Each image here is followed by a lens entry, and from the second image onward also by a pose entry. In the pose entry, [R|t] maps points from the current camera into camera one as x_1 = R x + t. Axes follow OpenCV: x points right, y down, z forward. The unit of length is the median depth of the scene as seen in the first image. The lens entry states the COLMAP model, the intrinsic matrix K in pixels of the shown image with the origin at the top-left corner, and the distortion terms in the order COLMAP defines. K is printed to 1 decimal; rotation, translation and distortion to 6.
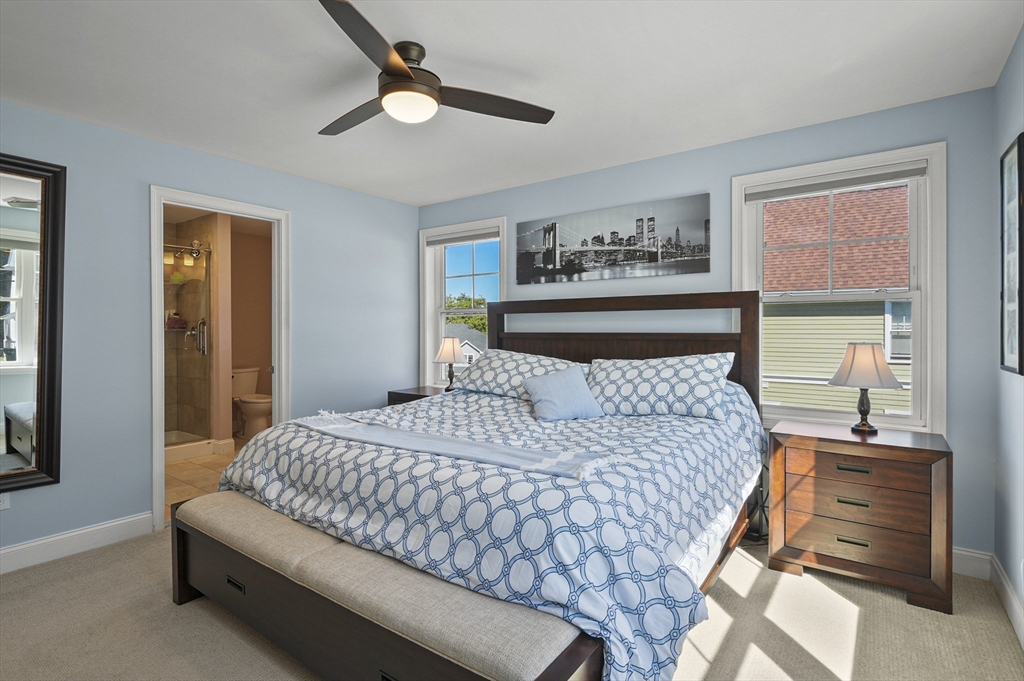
lens RADIAL K [[510.4, 0, 510.3], [0, 510.4, 337.3], [0, 0, 1]] dist [0.013293, 0.000344]
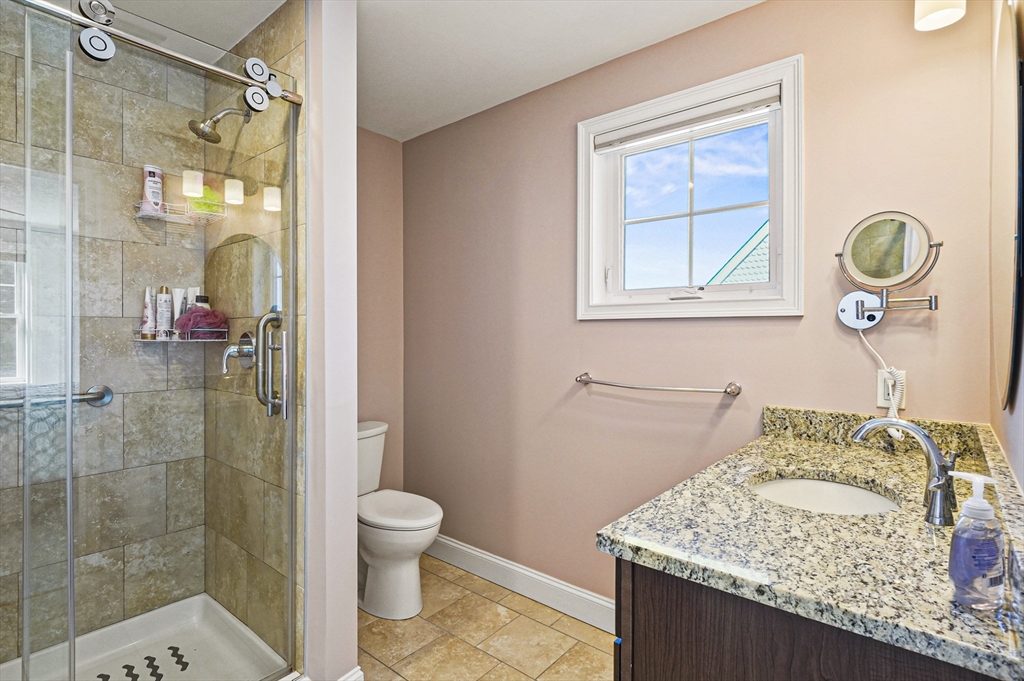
lens RADIAL K [[510.4, 0, 512.6], [0, 510.4, 337.4], [0, 0, 1]] dist [0.013293, 0.000344]
pose [[0.998229, 0.003018, -0.059412, -0.408044], [-0.003069, 0.999995, -0.000772, -0.017009], [0.059410, 0.000953, 0.998233, 0.649313]]
